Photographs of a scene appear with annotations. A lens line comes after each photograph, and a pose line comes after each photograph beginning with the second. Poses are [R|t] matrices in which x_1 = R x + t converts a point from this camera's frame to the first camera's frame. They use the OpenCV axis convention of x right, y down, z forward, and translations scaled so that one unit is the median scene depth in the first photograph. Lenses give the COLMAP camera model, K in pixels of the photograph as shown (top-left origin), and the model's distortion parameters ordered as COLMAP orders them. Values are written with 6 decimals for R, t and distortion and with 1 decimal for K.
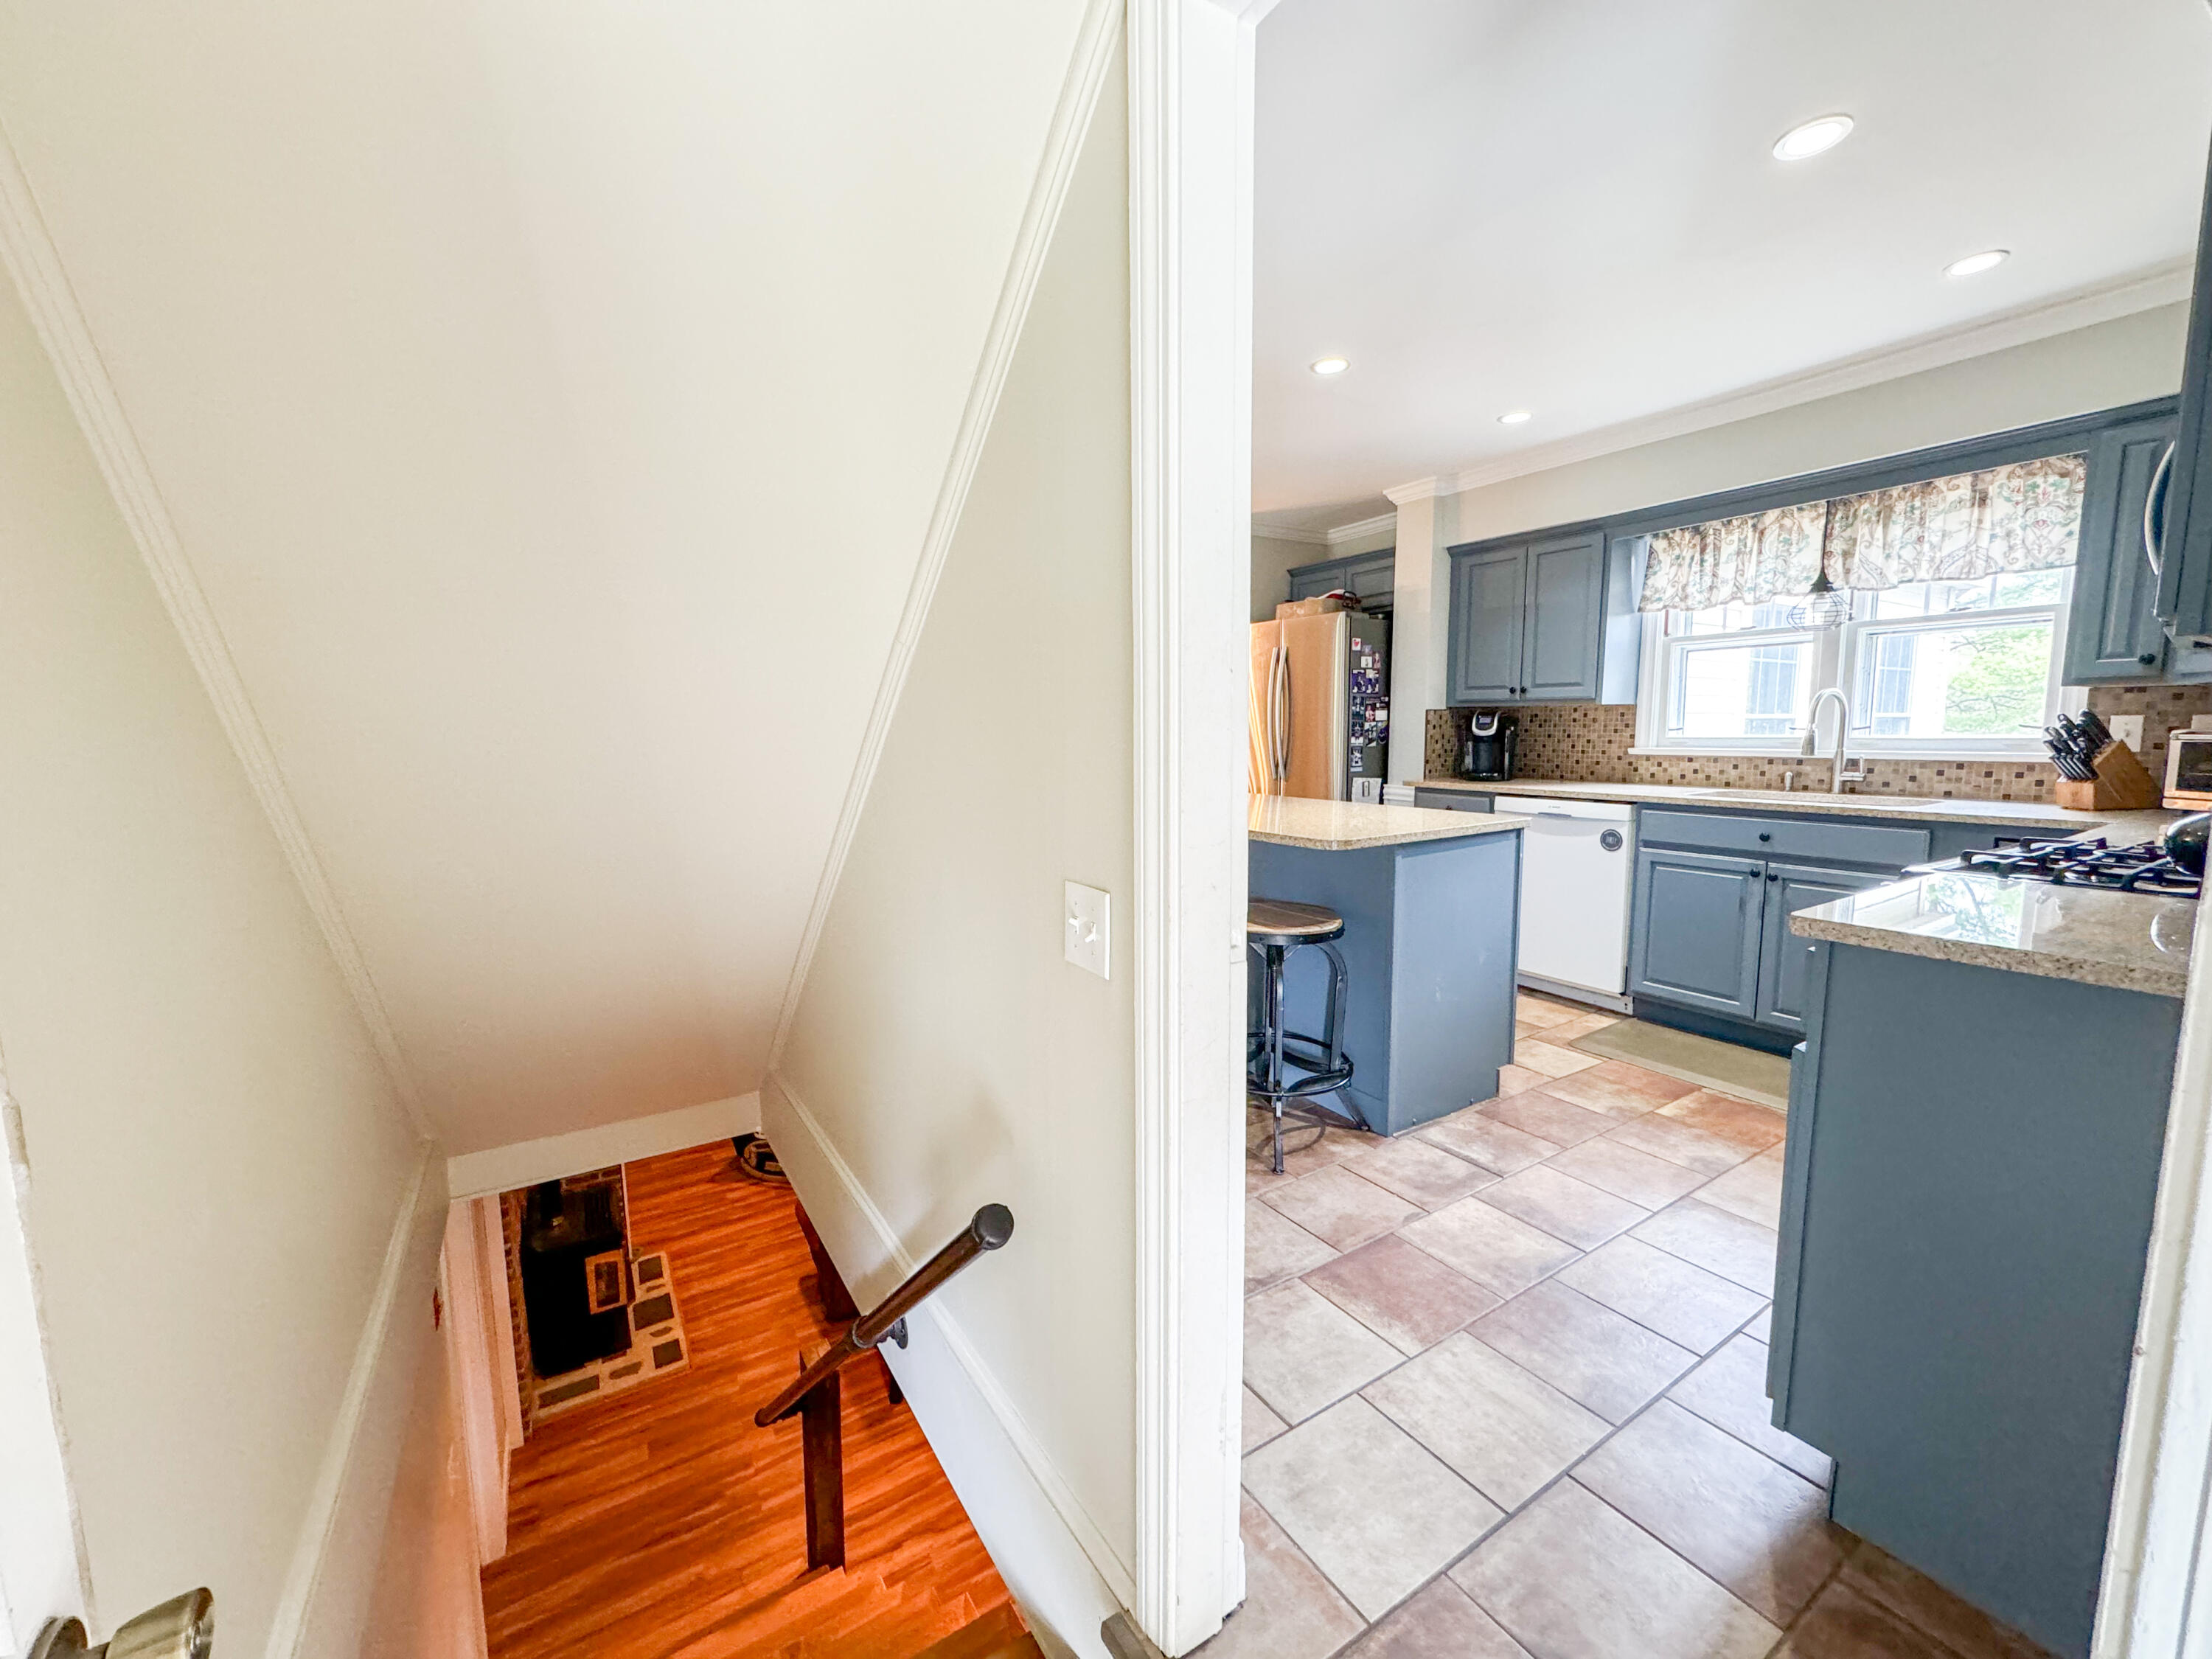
lens RADIAL K [[880.9, 0, 1102.9], [0, 880.9, 832.0], [0, 0, 1]] dist [-0.001876, -0.000248]
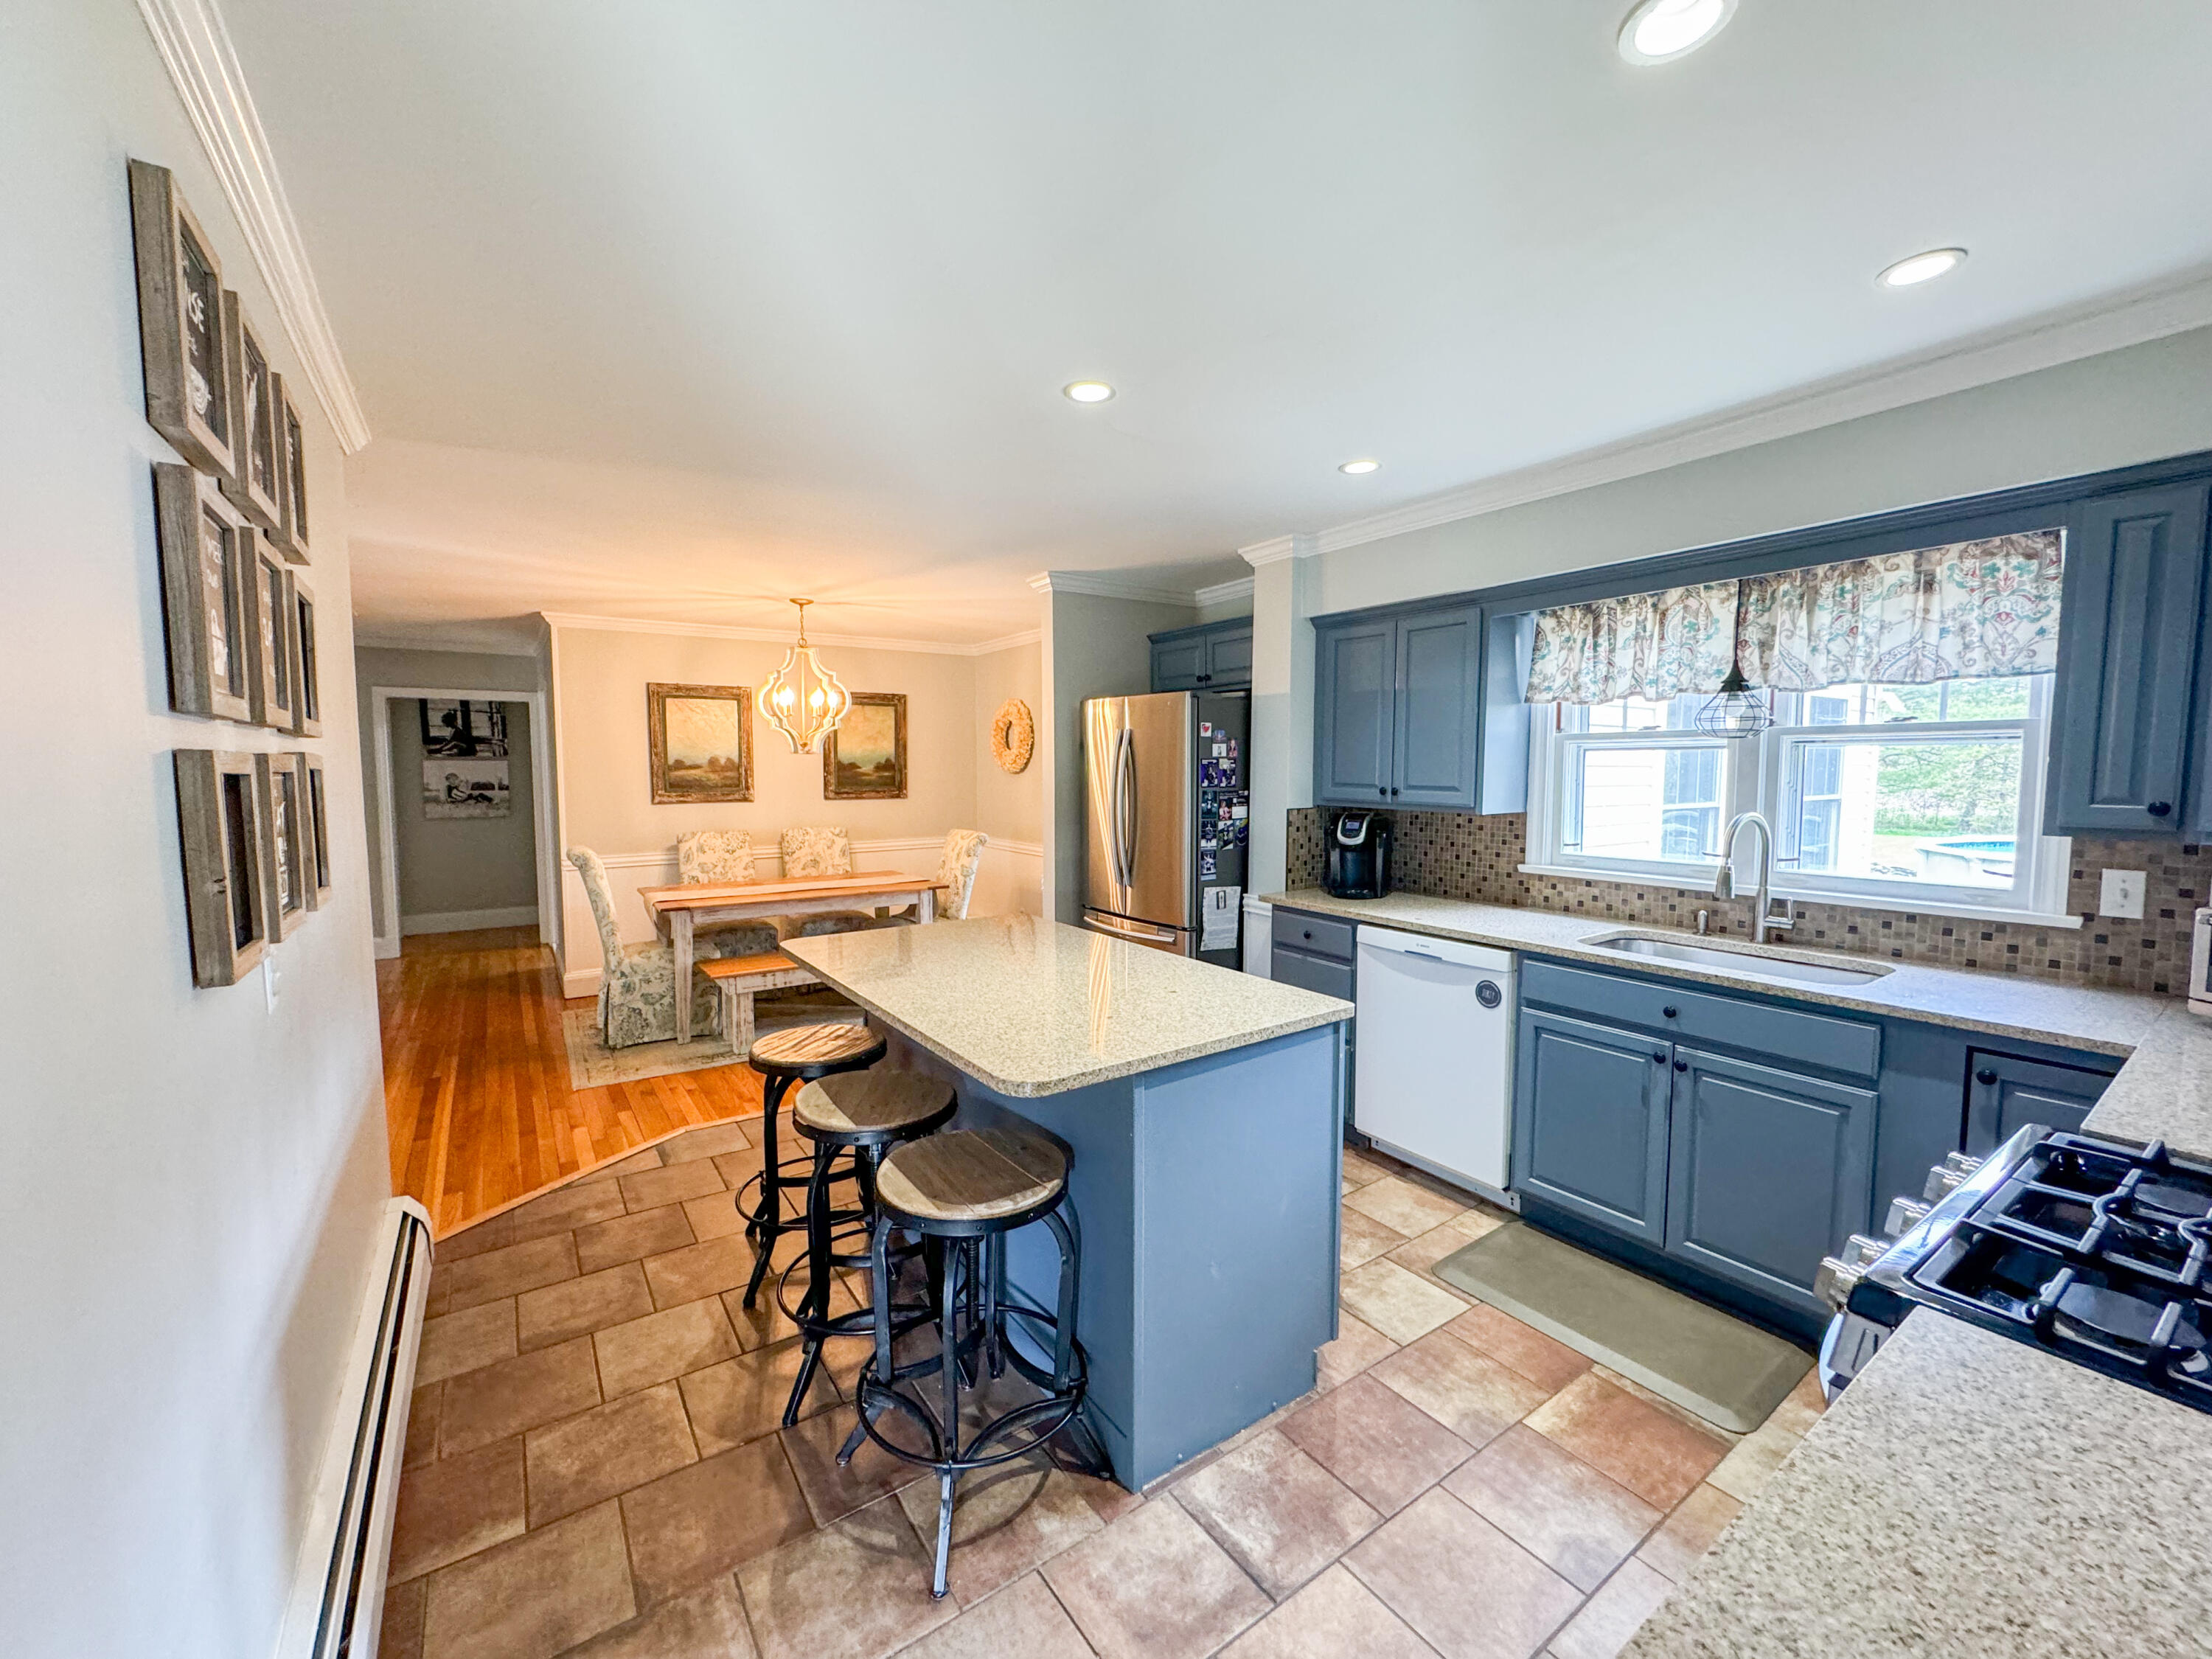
lens RADIAL K [[880.9, 0, 1103.6], [0, 880.9, 832.4], [0, 0, 1]] dist [-0.001876, -0.000248]
pose [[0.998926, 0.007324, 0.045761, 0.177346], [-0.005302, 0.999011, -0.044152, -0.090486], [-0.046039, 0.043862, 0.997976, 0.199645]]
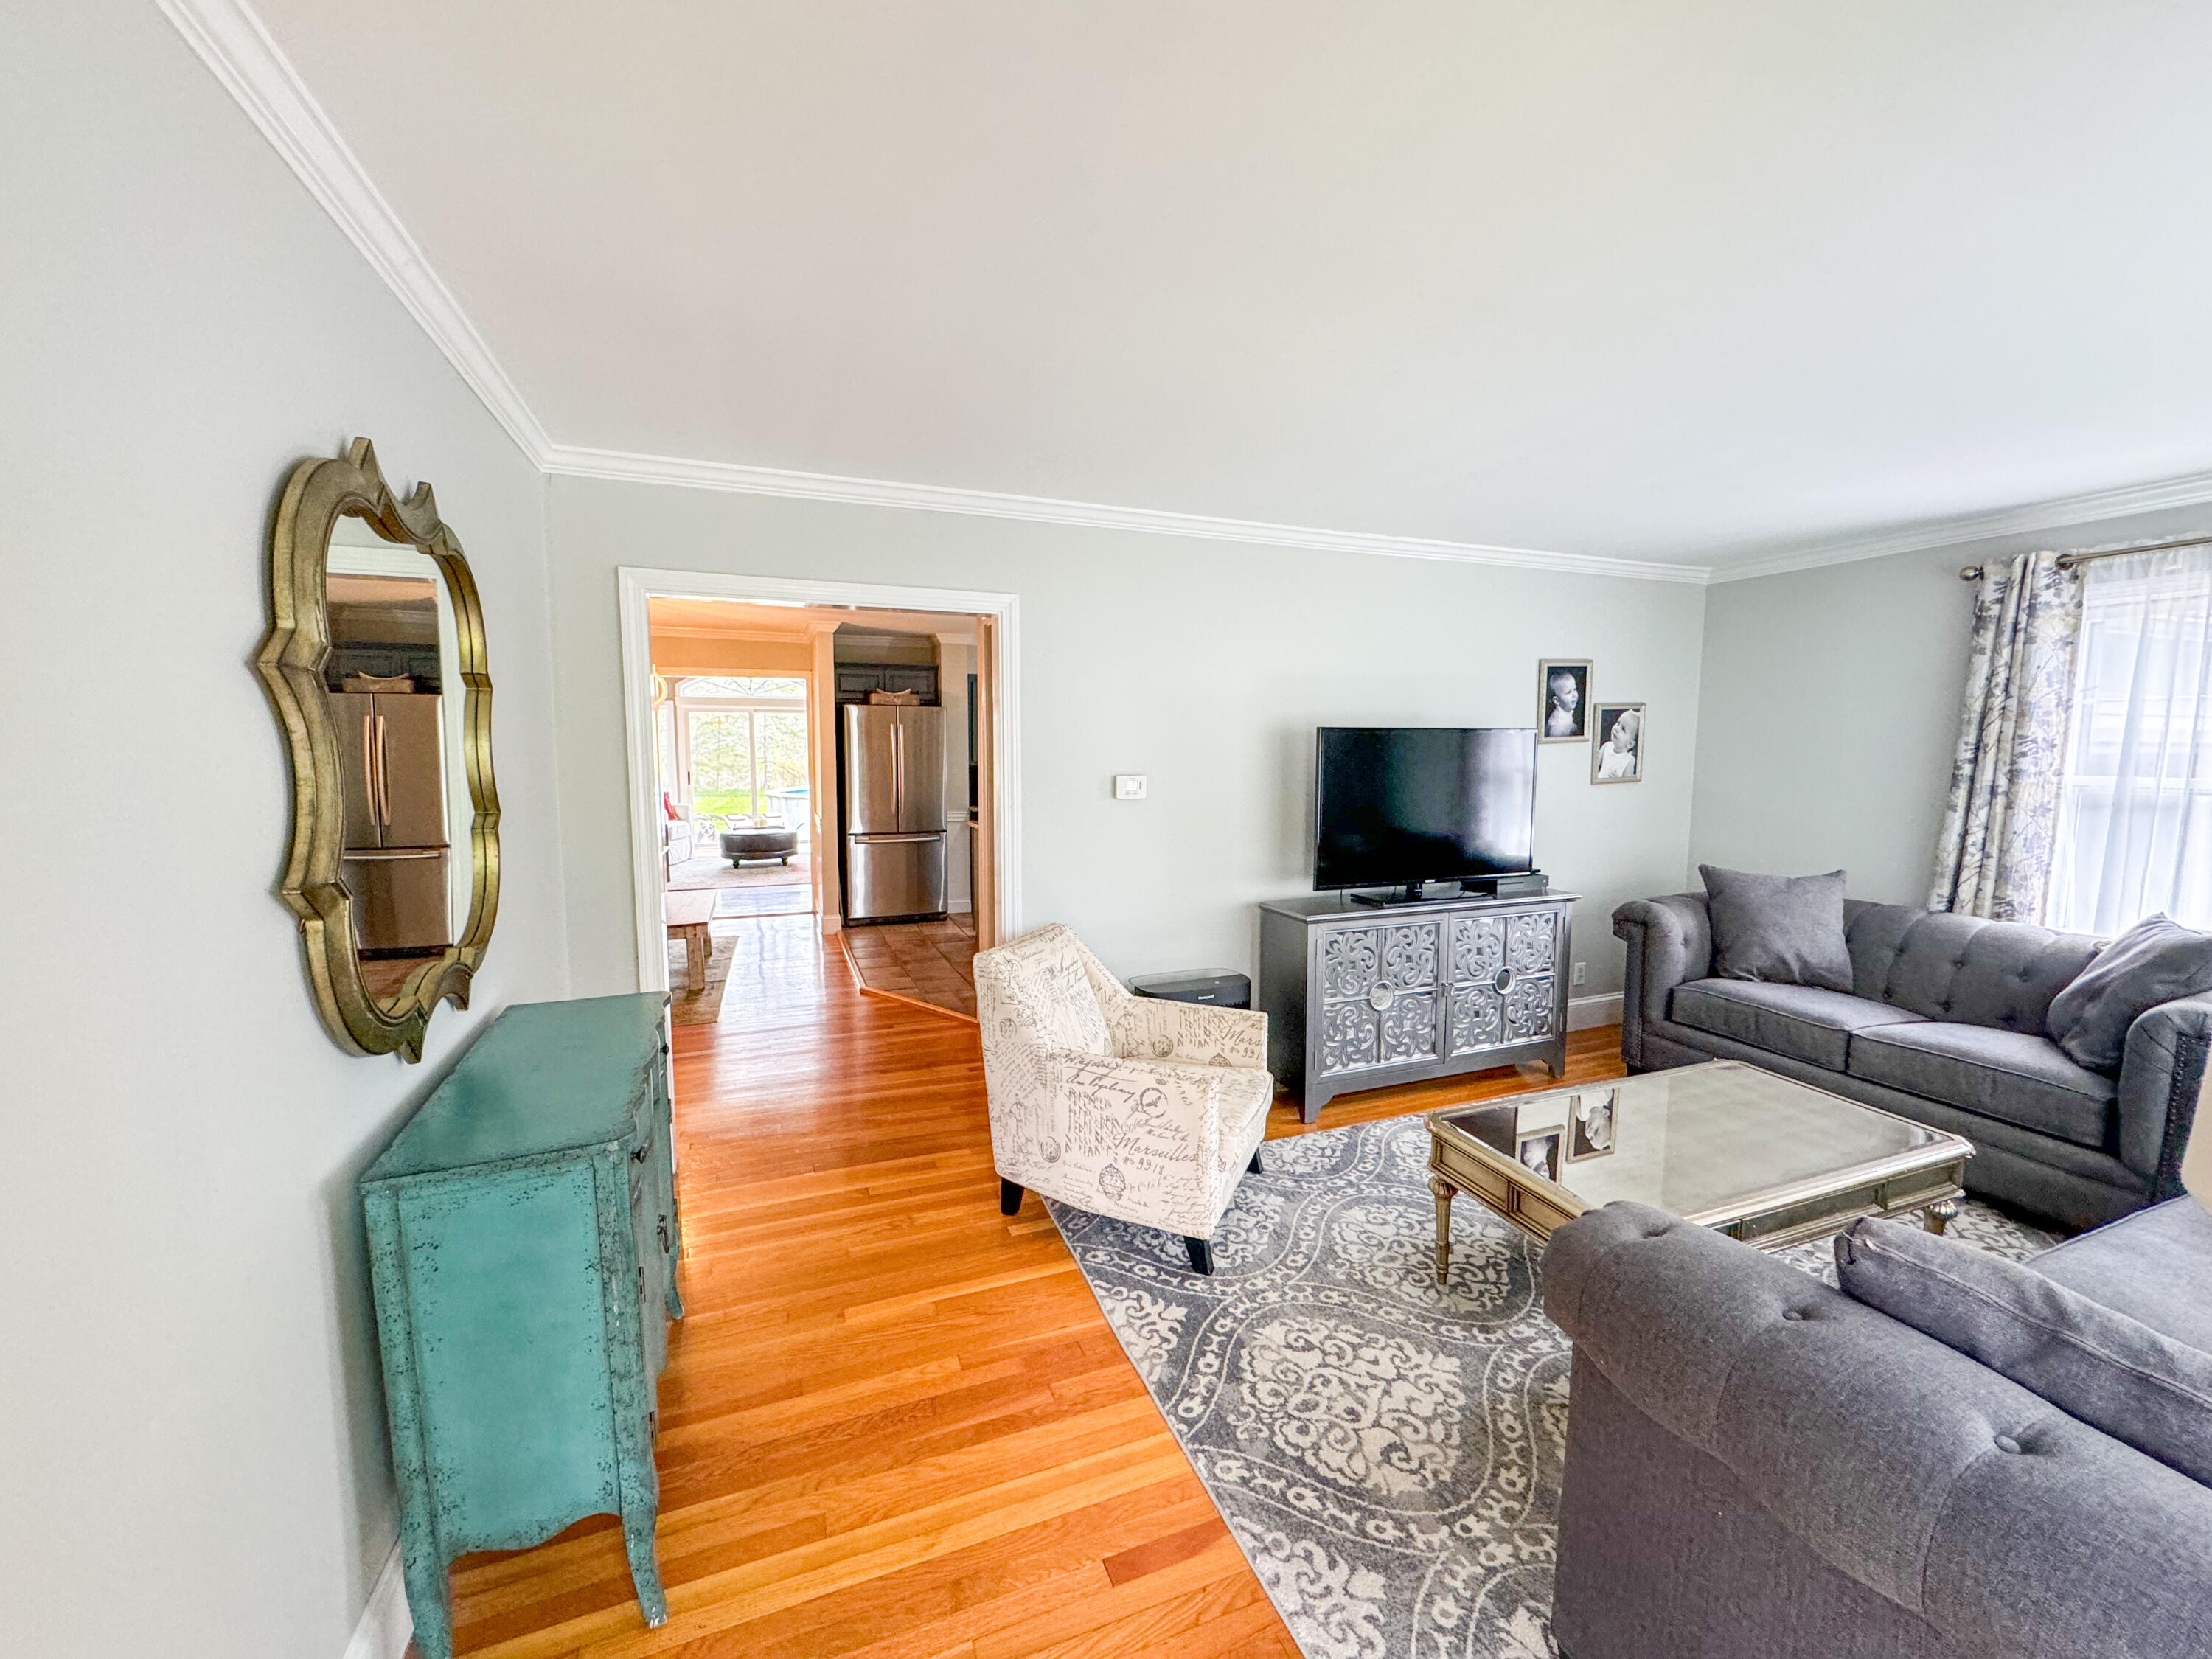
lens RADIAL K [[880.9, 0, 1116.4], [0, 880.9, 839.6], [0, 0, 1]] dist [-0.001876, -0.000248]
pose [[0.176795, -0.098553, 0.979301, -1.472590], [0.117514, 0.989971, 0.078412, -0.114473], [-0.977207, 0.101219, 0.186603, 0.470574]]
